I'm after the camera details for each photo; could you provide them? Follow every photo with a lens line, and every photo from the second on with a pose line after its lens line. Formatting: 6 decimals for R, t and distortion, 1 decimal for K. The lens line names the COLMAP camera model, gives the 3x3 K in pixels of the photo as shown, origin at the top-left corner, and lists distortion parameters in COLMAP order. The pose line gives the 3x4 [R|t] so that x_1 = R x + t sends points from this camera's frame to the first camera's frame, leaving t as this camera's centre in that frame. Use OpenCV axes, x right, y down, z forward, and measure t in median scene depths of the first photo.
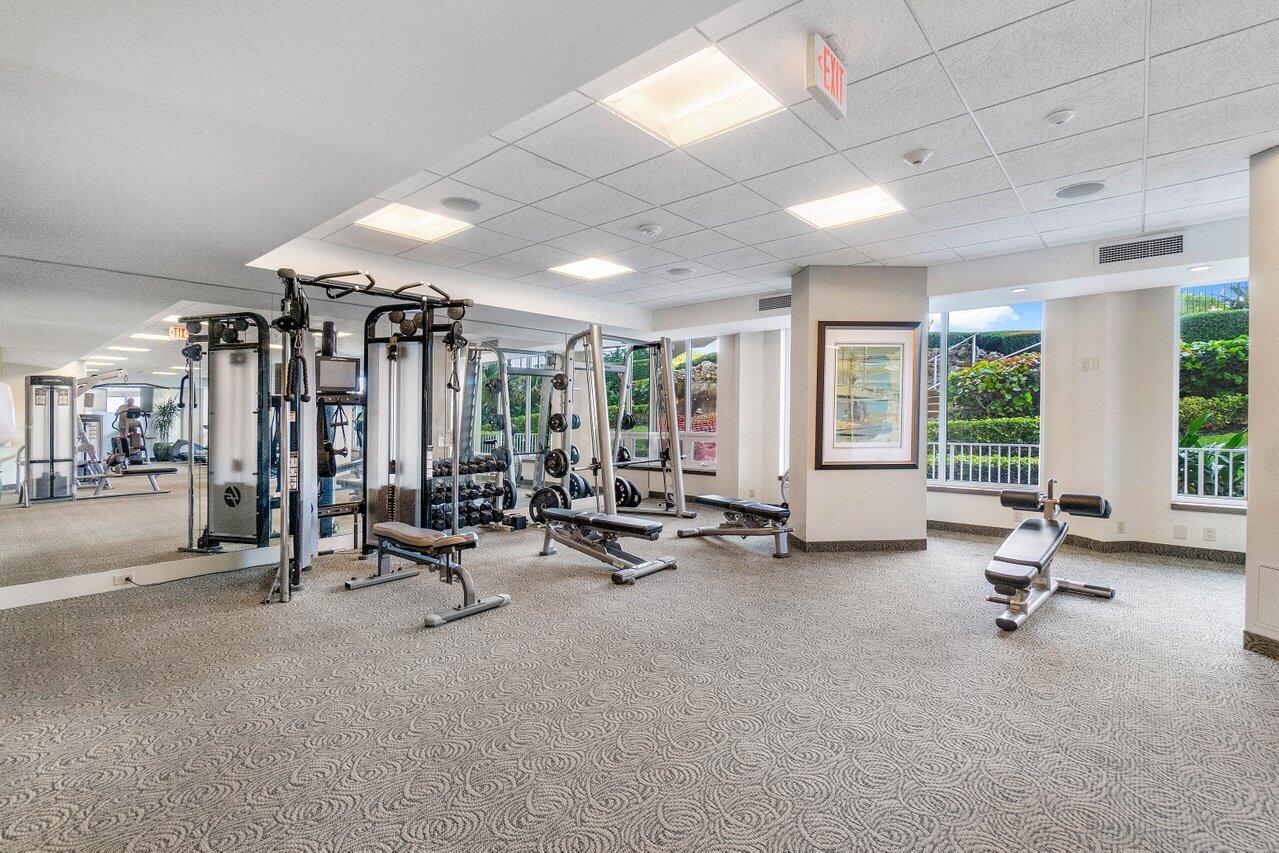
lens RADIAL K [[573.0, 0, 639.5], [0, 573.0, 426.5], [0, 0, 1]] dist [-0.012367, -0.000005]
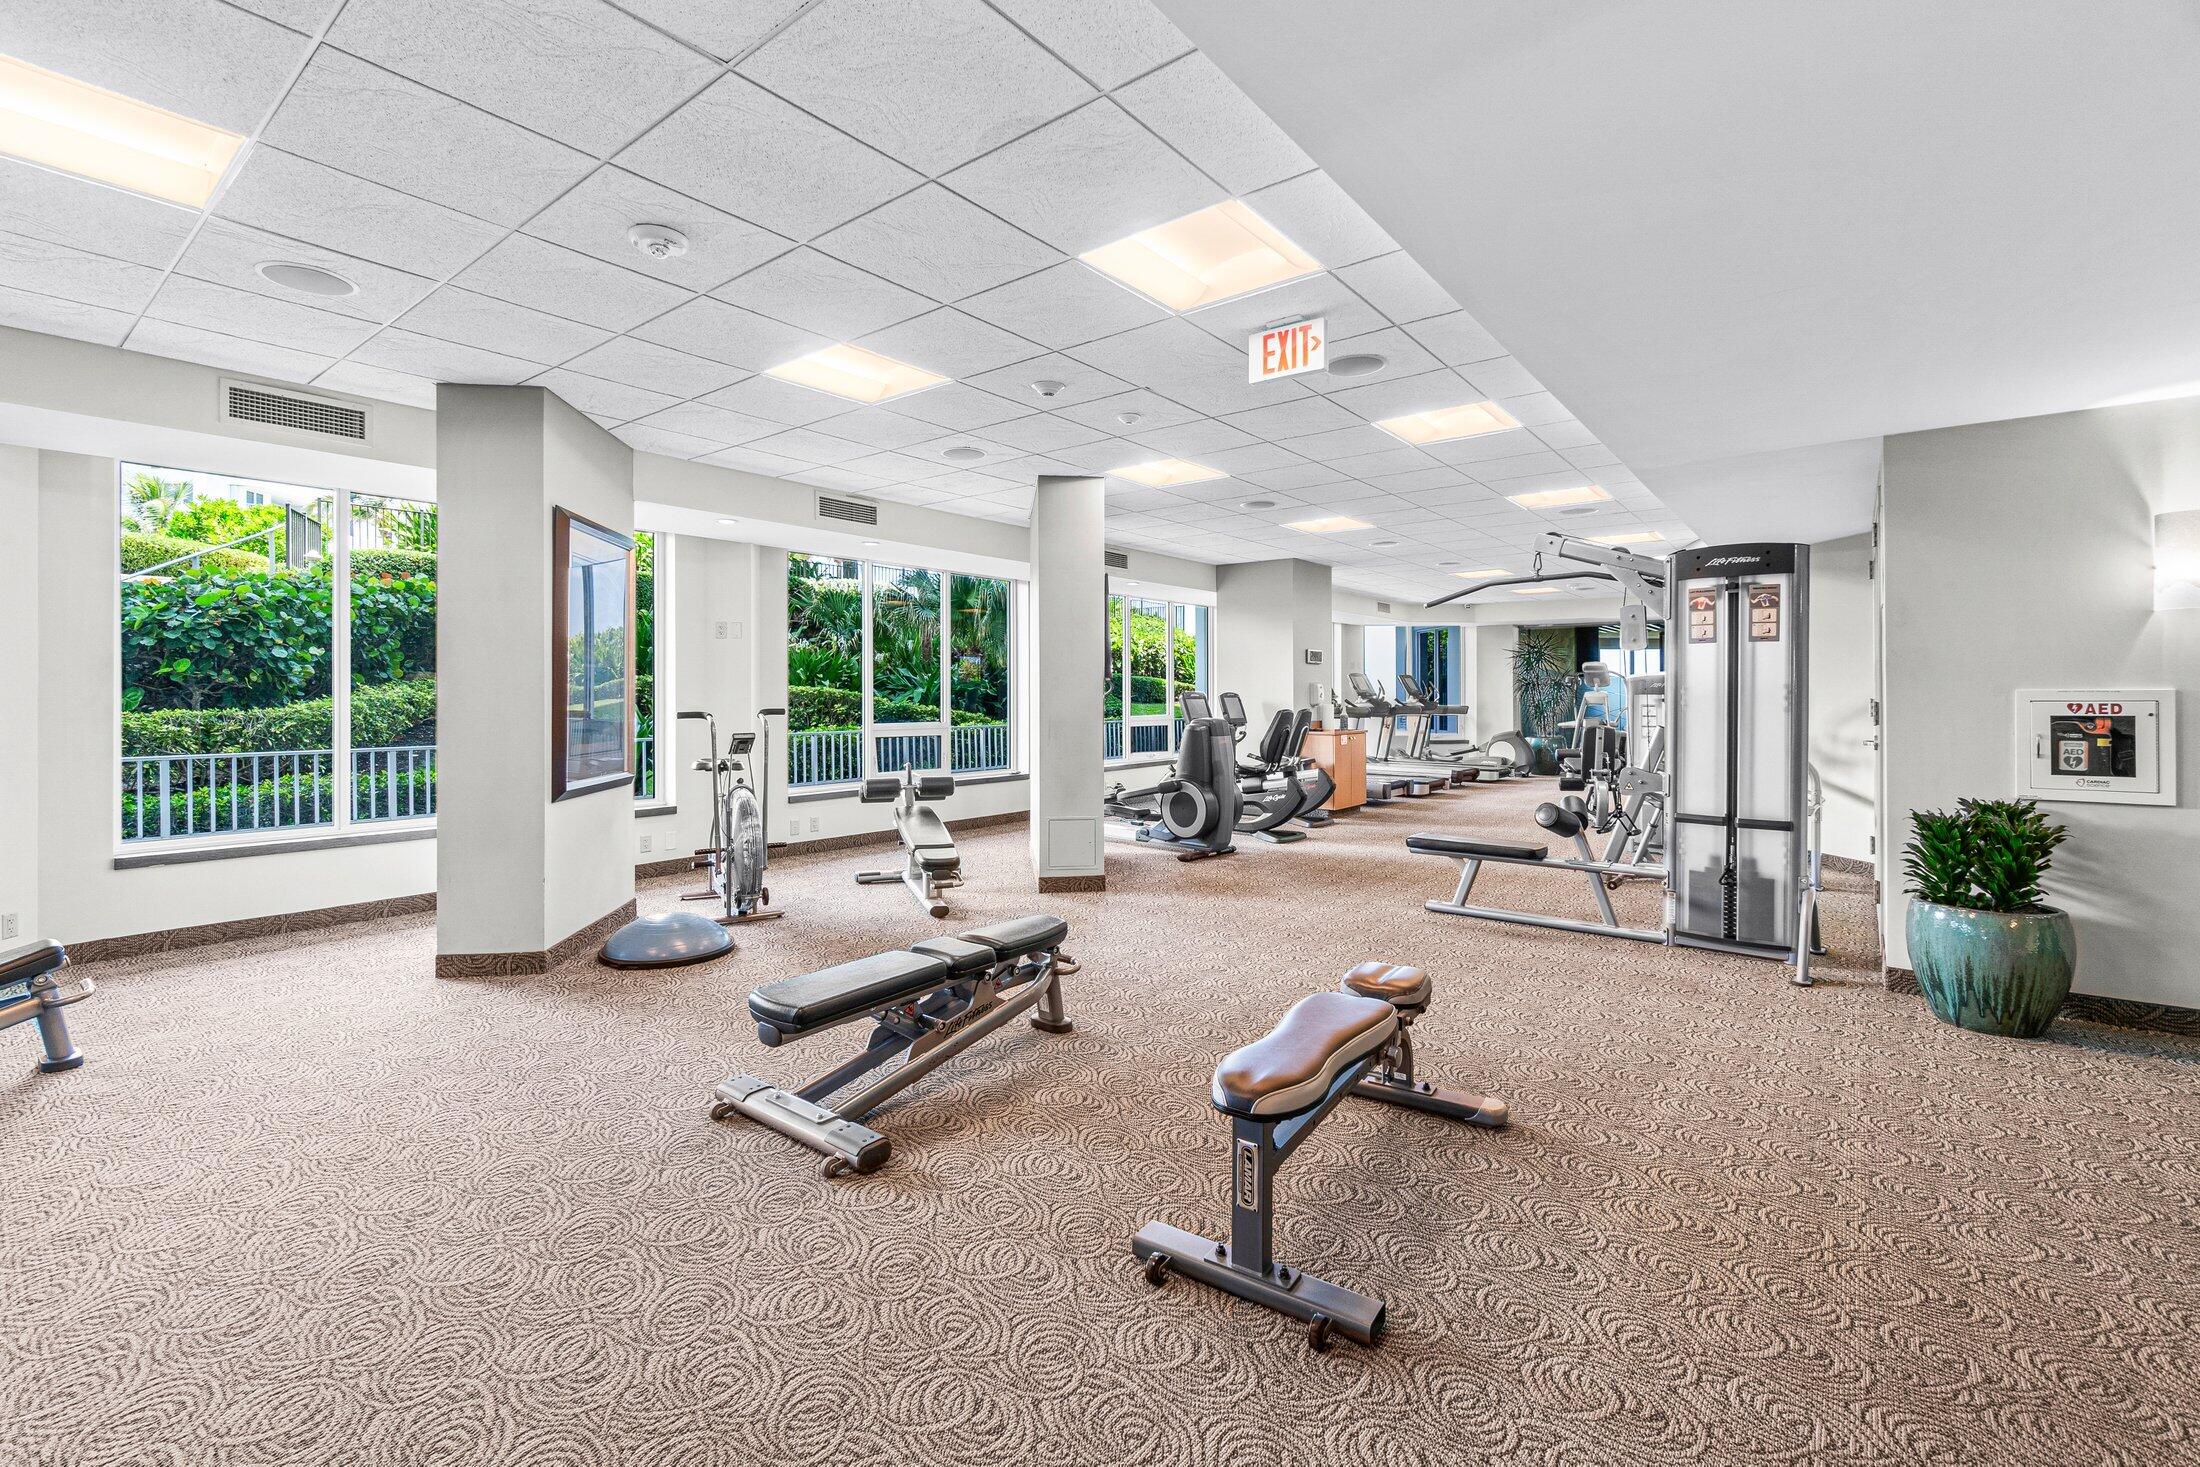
lens RADIAL K [[979.0, 0, 1103.6], [0, 979.0, 711.8], [0, 0, 1]] dist [0.050035, -0.000061]
pose [[-0.037539, -0.005889, 0.999278, -0.319194], [0.012526, 0.999901, 0.006364, -0.001409], [-0.999217, 0.012756, -0.037462, 0.316020]]
